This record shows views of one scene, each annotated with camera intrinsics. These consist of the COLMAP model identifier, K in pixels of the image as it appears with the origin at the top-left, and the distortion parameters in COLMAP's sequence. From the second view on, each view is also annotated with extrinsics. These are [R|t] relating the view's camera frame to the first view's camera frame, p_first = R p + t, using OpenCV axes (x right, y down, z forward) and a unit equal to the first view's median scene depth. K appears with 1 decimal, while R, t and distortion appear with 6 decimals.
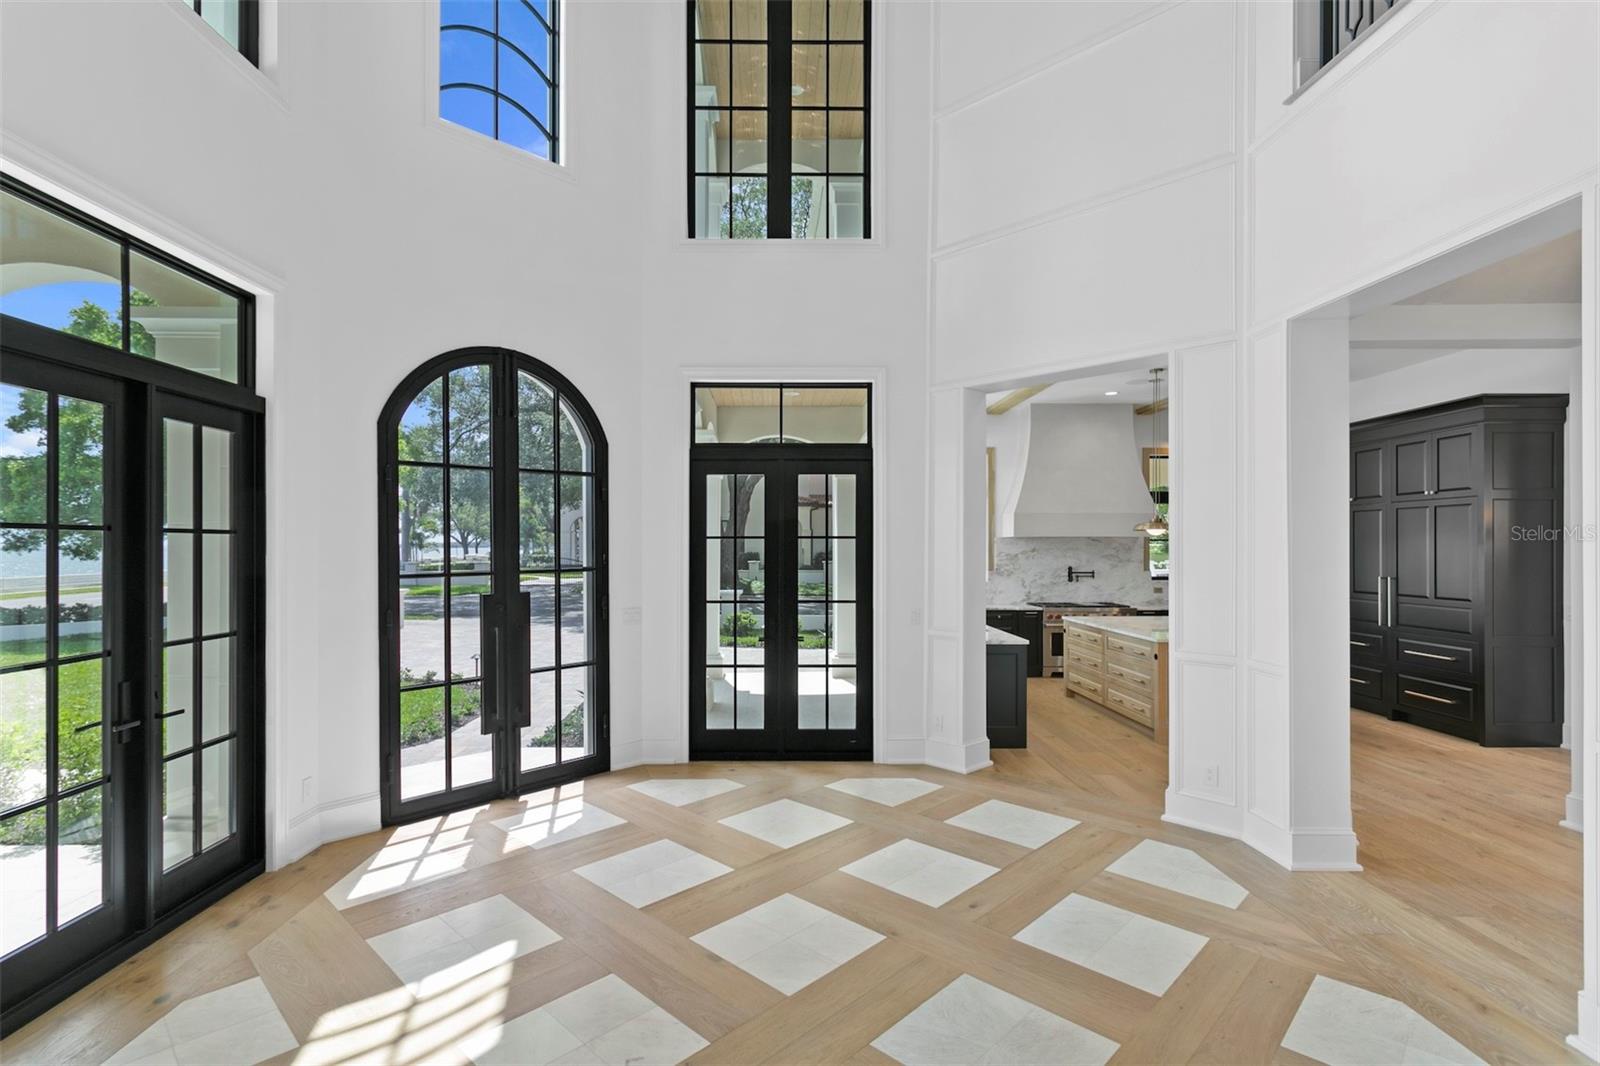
lens RADIAL K [[765.1, 0, 784.0], [0, 765.1, 541.3], [0, 0, 1]] dist [0.001306, 0.000551]
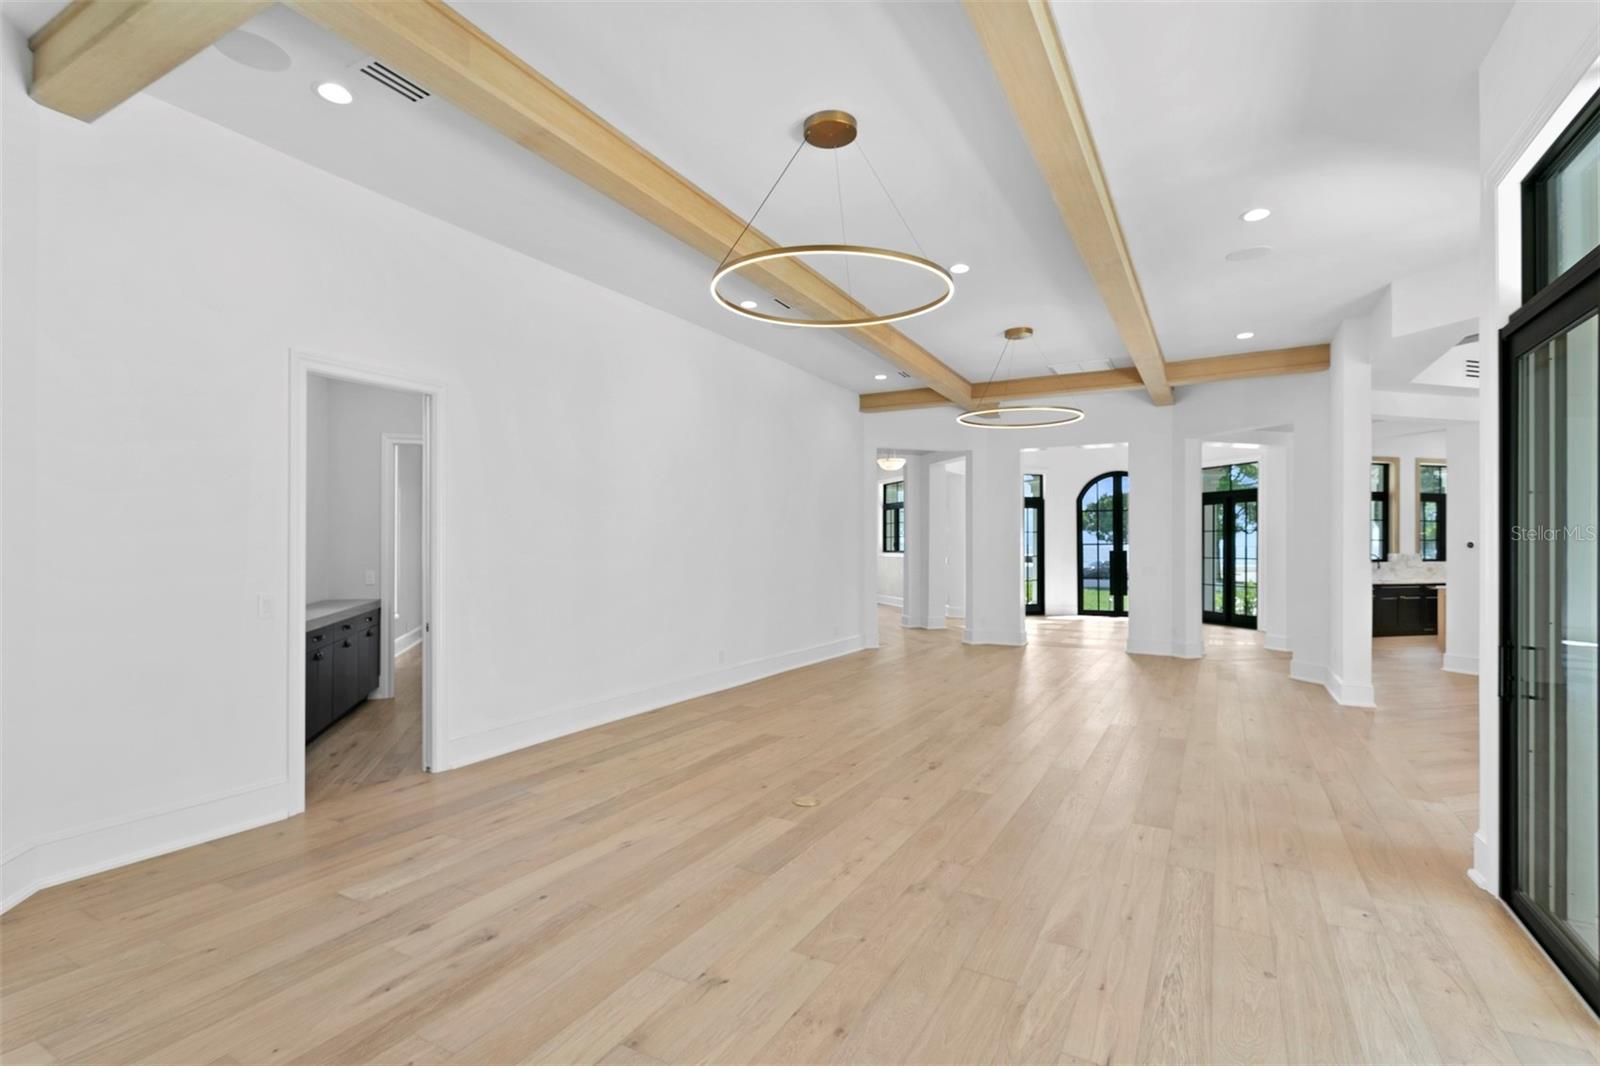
lens RADIAL K [[758.1, 0, 779.6], [0, 758.1, 538.4], [0, 0, 1]] dist [0.003659, 0.000532]
pose [[0.253309, -0.006016, -0.967367, 1.561032], [0.004827, 0.999976, -0.004955, 0.018923], [0.967373, -0.003414, 0.253332, -0.756881]]
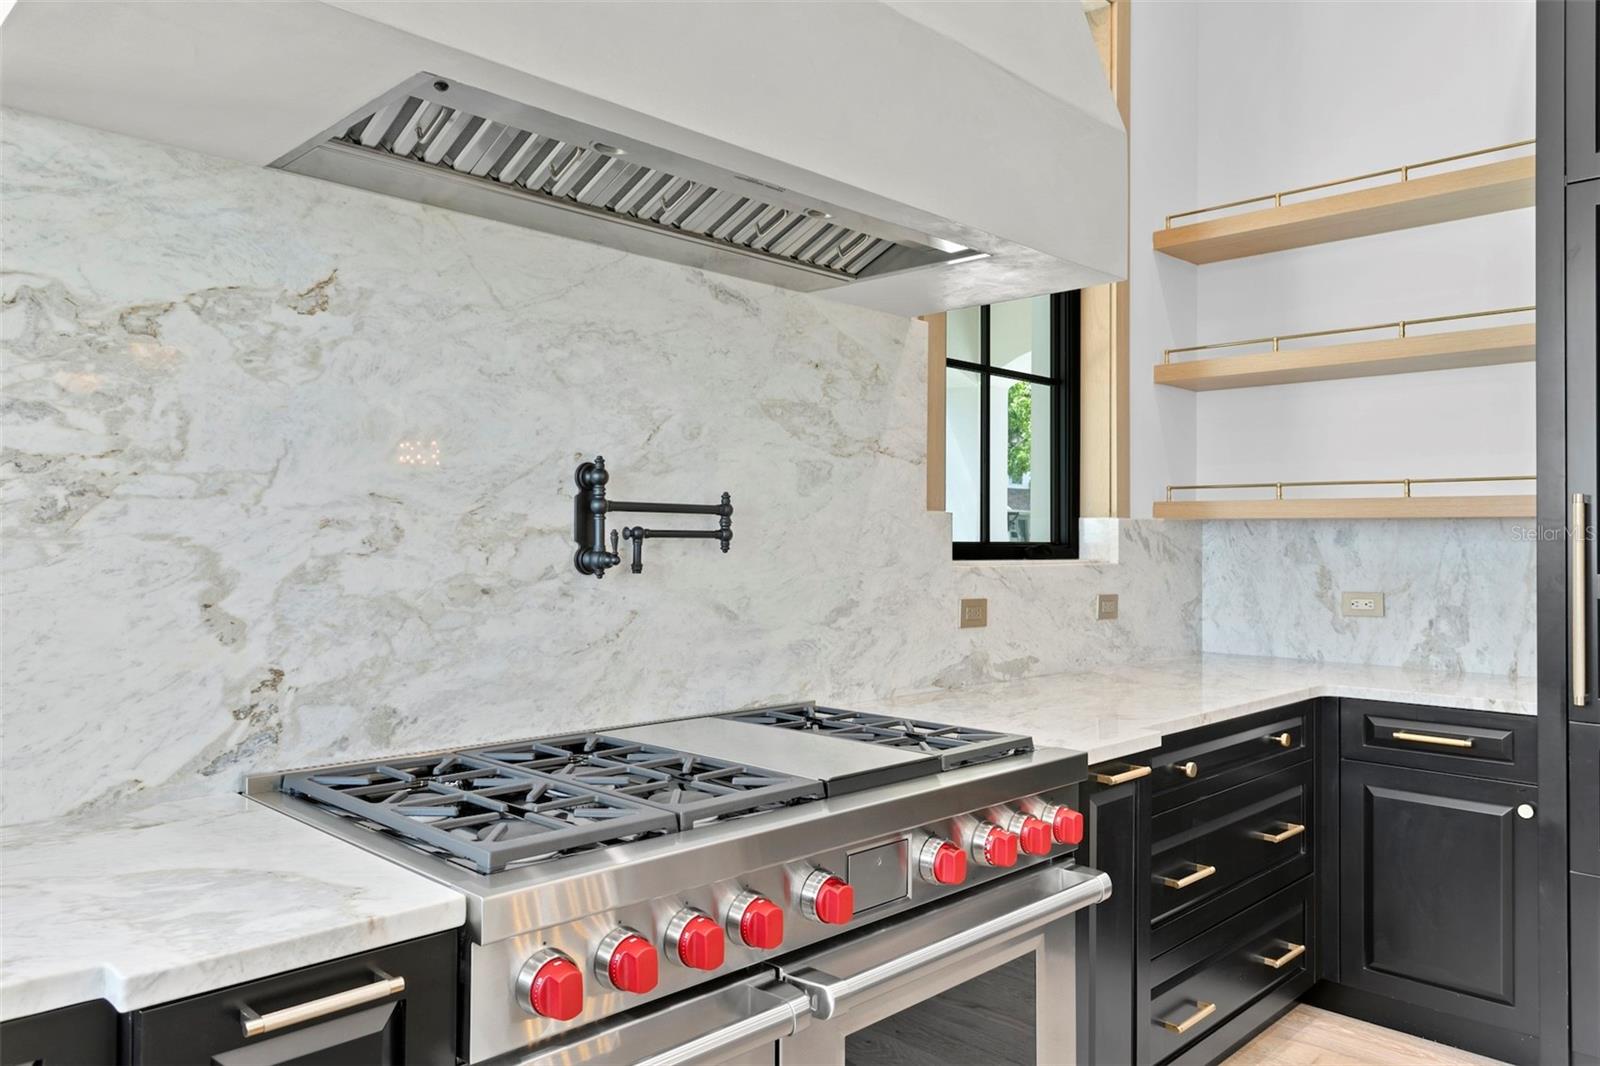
lens RADIAL K [[1115.4, 0, 773.1], [0, 1115.4, 526.6], [0, 0, 1]] dist [-0.000420, 0.000809]
pose [[0.722638, 0.015928, 0.691043, 0.373127], [-0.014445, 0.999864, -0.007941, 0.064752], [-0.691076, -0.004243, 0.722770, 1.189871]]
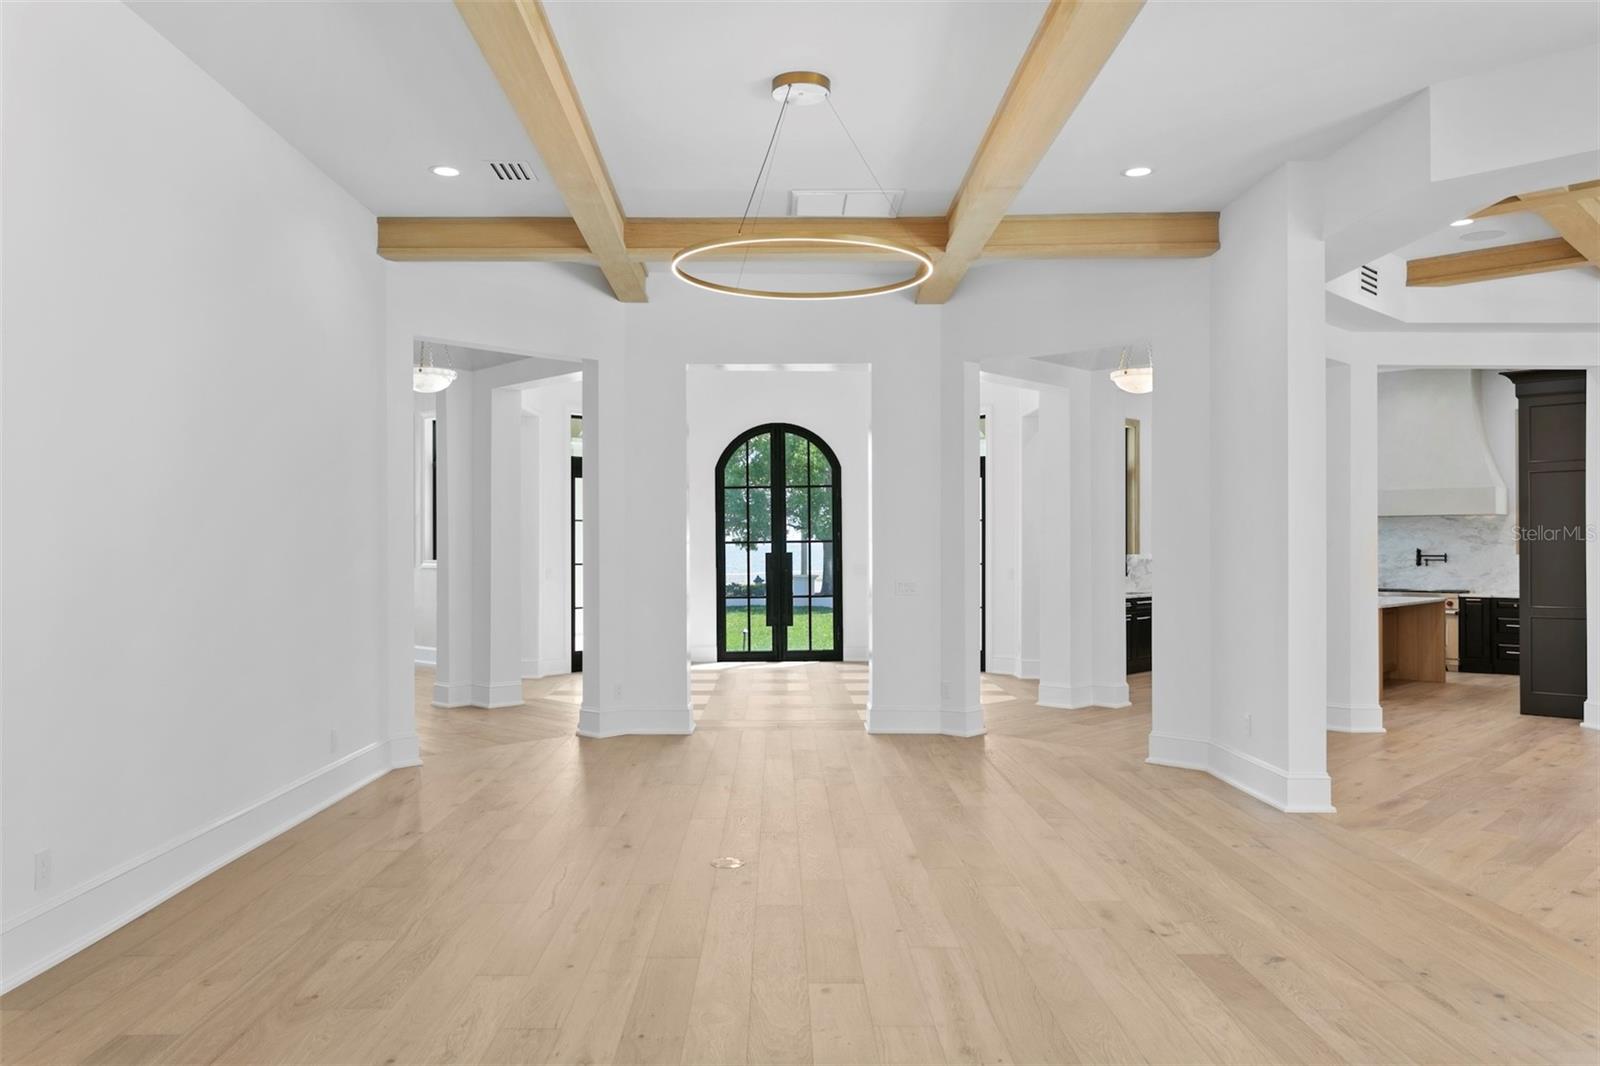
lens RADIAL K [[1164.4, 0, 776.2], [0, 1164.4, 532.6], [0, 0, 1]] dist [0.010308, 0.003671]
pose [[0.703412, -0.007128, -0.710747, 1.164986], [0.006433, 0.999973, -0.003662, 0.019721], [0.710753, -0.001997, 0.703439, -0.712699]]
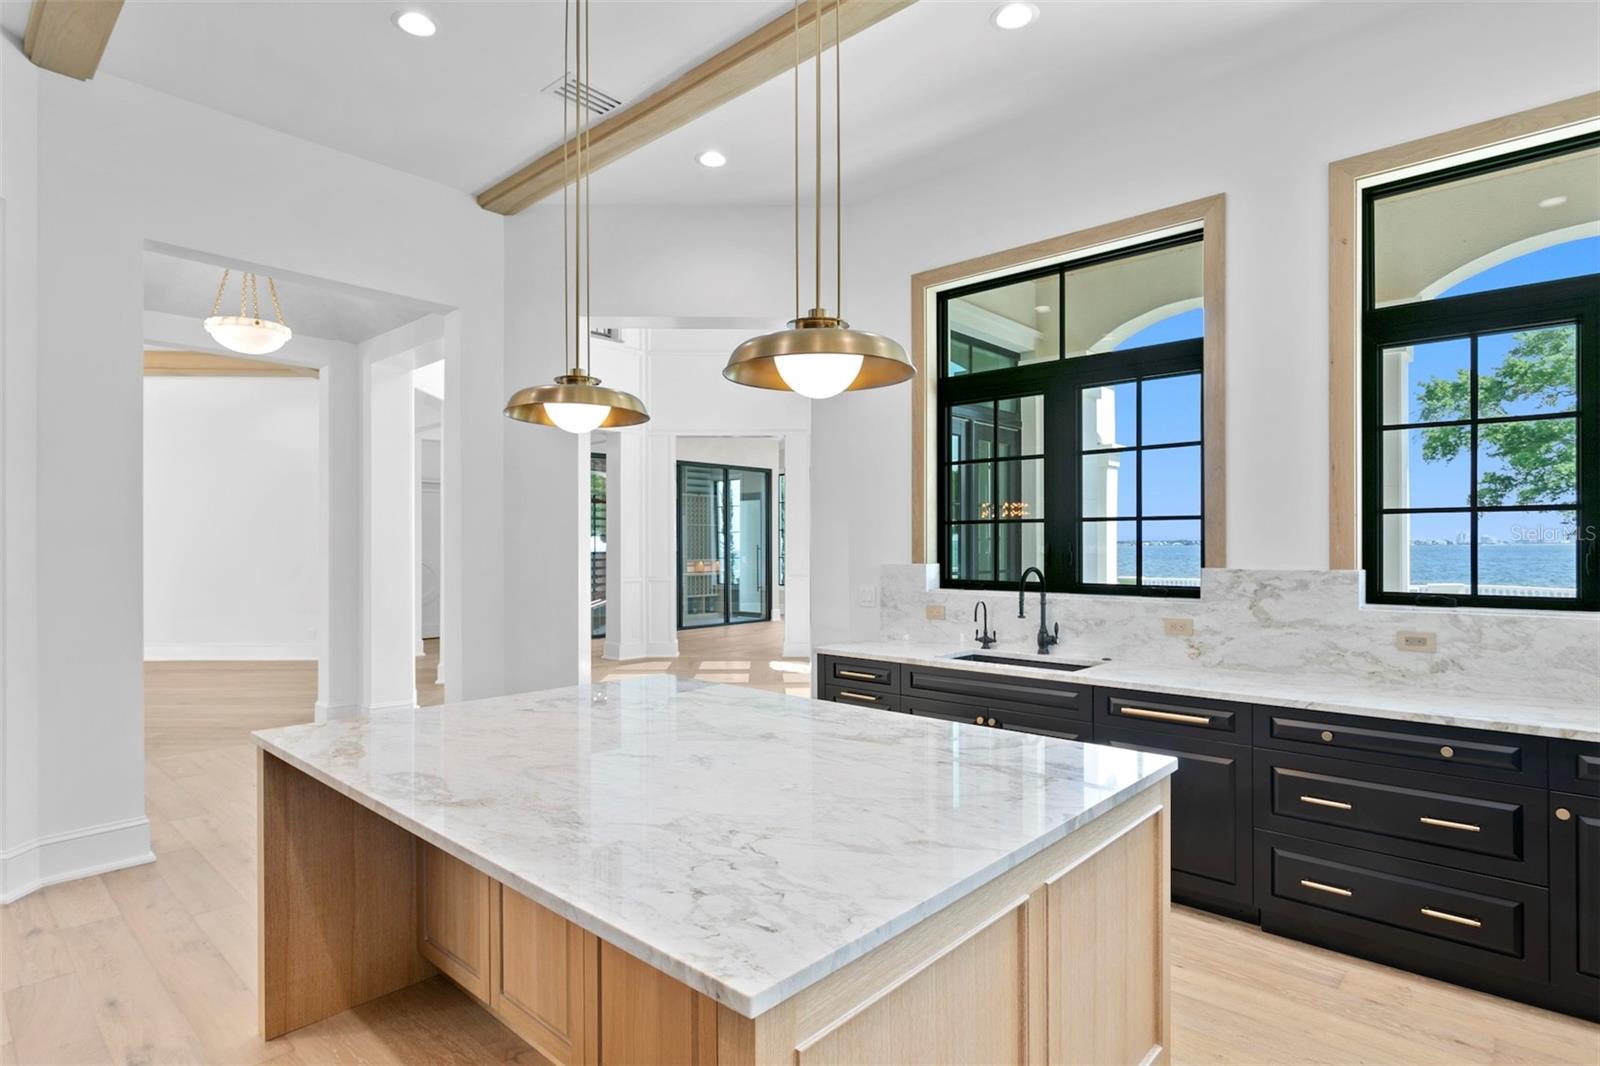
lens RADIAL K [[827.8, 0, 774.9], [0, 827.8, 539.2], [0, 0, 1]] dist [0.001140, 0.000218]
pose [[-0.692946, -0.003934, -0.720979, 0.741318], [0.007761, 0.999886, -0.012915, 0.040365], [0.720948, -0.014545, -0.692836, 1.276216]]
